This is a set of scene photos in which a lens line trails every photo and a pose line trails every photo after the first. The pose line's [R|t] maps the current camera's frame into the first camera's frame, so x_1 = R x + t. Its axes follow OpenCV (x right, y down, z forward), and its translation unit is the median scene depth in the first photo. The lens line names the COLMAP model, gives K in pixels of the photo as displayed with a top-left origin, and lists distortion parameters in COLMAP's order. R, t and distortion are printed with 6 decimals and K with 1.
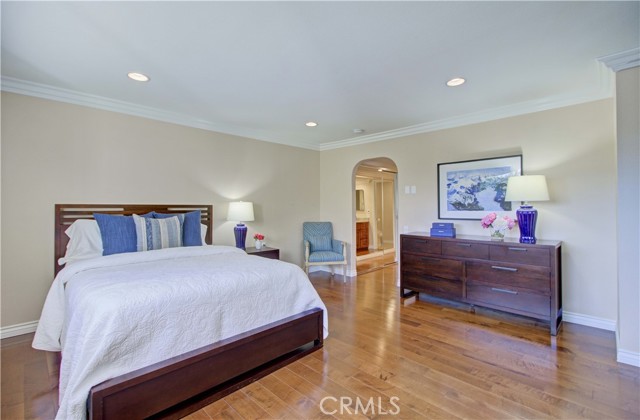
lens RADIAL K [[293.1, 0, 321.4], [0, 293.1, 207.3], [0, 0, 1]] dist [-0.002442, 0.001500]
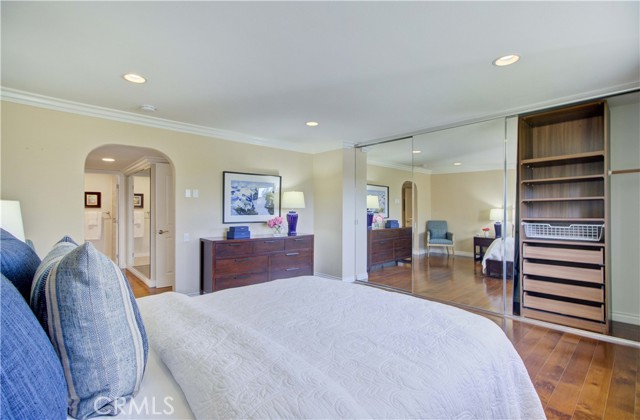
lens RADIAL K [[293.1, 0, 321.4], [0, 293.1, 207.3], [0, 0, 1]] dist [-0.002442, 0.001500]
pose [[0.055977, 0.013308, 0.998343, -0.680005], [0.000232, 0.999911, -0.013342, -0.004330], [-0.998432, 0.000978, 0.055969, 0.629430]]
